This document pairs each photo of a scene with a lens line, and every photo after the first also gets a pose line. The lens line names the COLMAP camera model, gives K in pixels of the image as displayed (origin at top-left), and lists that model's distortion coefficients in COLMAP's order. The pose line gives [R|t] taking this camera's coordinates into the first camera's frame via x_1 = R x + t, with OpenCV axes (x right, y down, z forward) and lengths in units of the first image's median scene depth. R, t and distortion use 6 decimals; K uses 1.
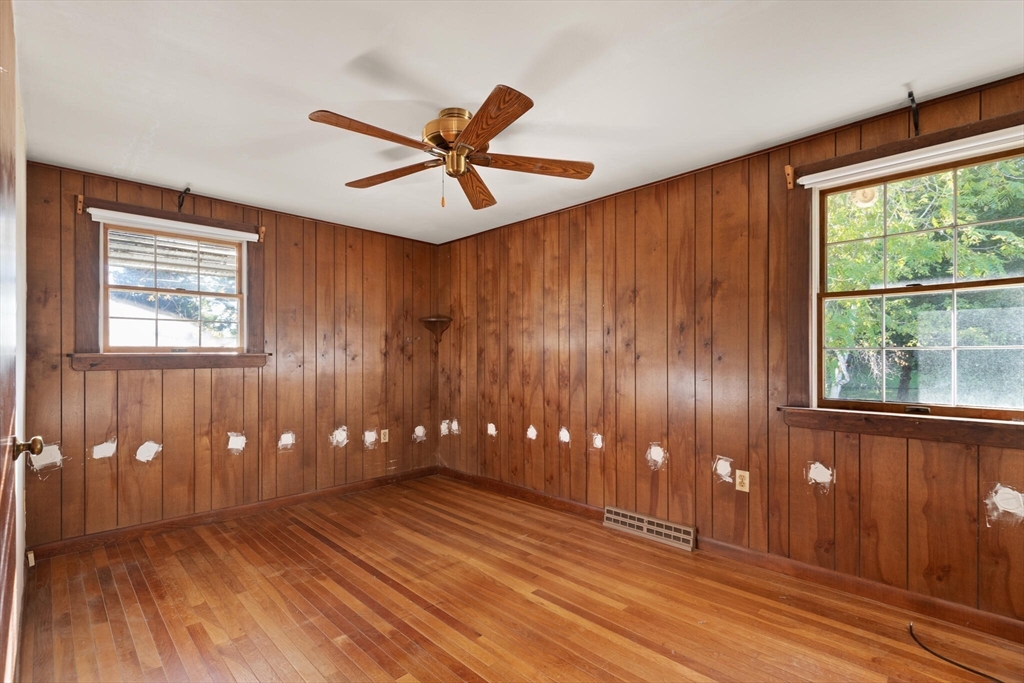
lens RADIAL K [[477.5, 0, 522.4], [0, 477.5, 348.8], [0, 0, 1]] dist [0.012267, -0.003589]
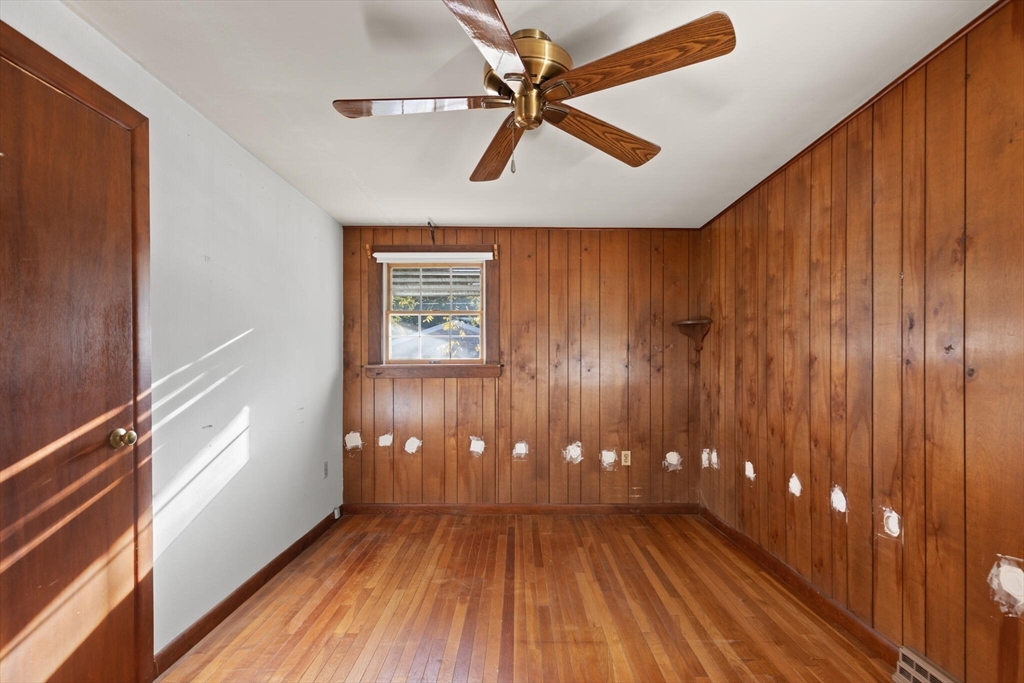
lens RADIAL K [[477.5, 0, 517.5], [0, 477.5, 364.4], [0, 0, 1]] dist [0.012267, -0.003589]
pose [[0.709524, -0.000531, -0.704681, 0.243979], [0.008741, 0.999929, 0.008047, 0.000838], [0.704627, -0.011870, 0.709479, 0.302476]]
